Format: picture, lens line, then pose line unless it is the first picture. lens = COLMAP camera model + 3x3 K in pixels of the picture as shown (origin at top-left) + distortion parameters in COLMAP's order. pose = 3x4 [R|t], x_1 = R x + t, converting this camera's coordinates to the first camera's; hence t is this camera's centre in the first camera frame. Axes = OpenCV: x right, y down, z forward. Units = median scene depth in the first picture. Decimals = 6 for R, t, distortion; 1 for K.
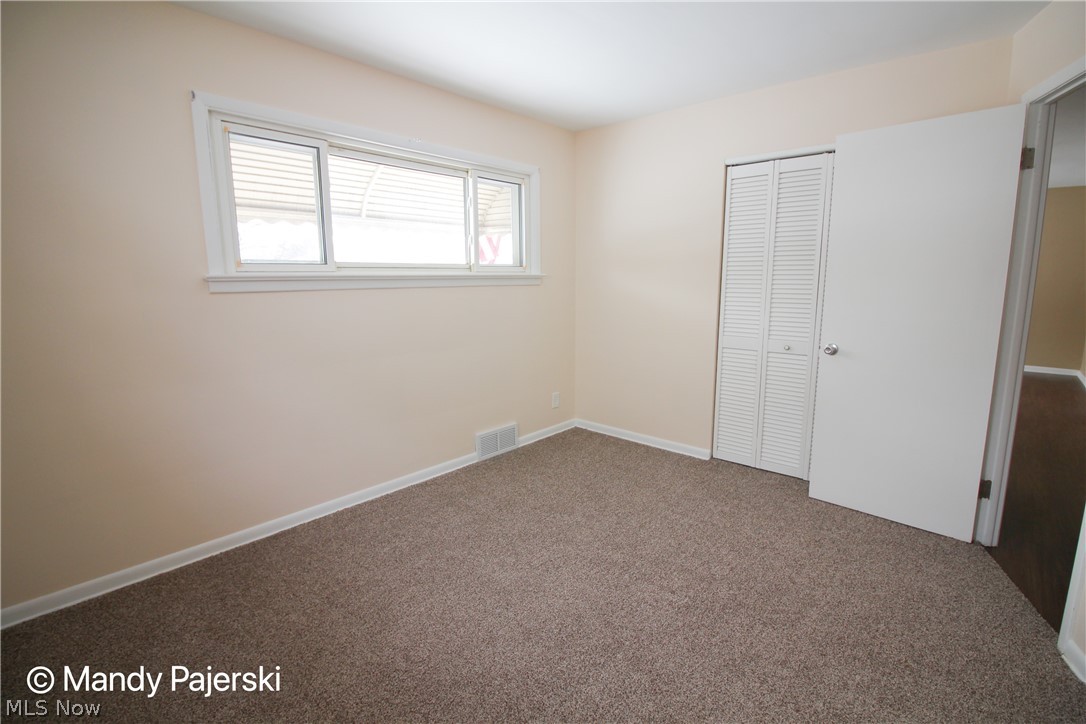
lens RADIAL K [[508.1, 0, 546.9], [0, 508.1, 361.1], [0, 0, 1]] dist [-0.001287, -0.000402]
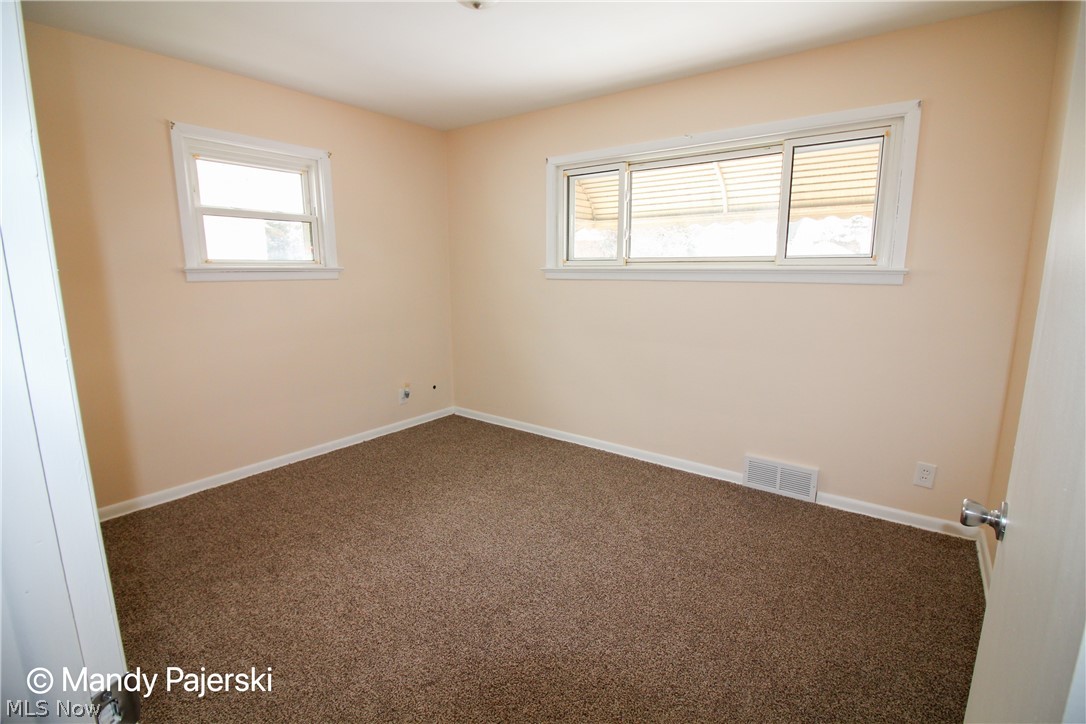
lens RADIAL K [[508.1, 0, 547.4], [0, 508.1, 358.6], [0, 0, 1]] dist [-0.001287, -0.000402]
pose [[0.087276, 0.171511, -0.981309, 0.654597], [-0.174363, 0.972491, 0.154462, -0.087651], [0.980806, 0.157623, 0.114780, 0.551587]]
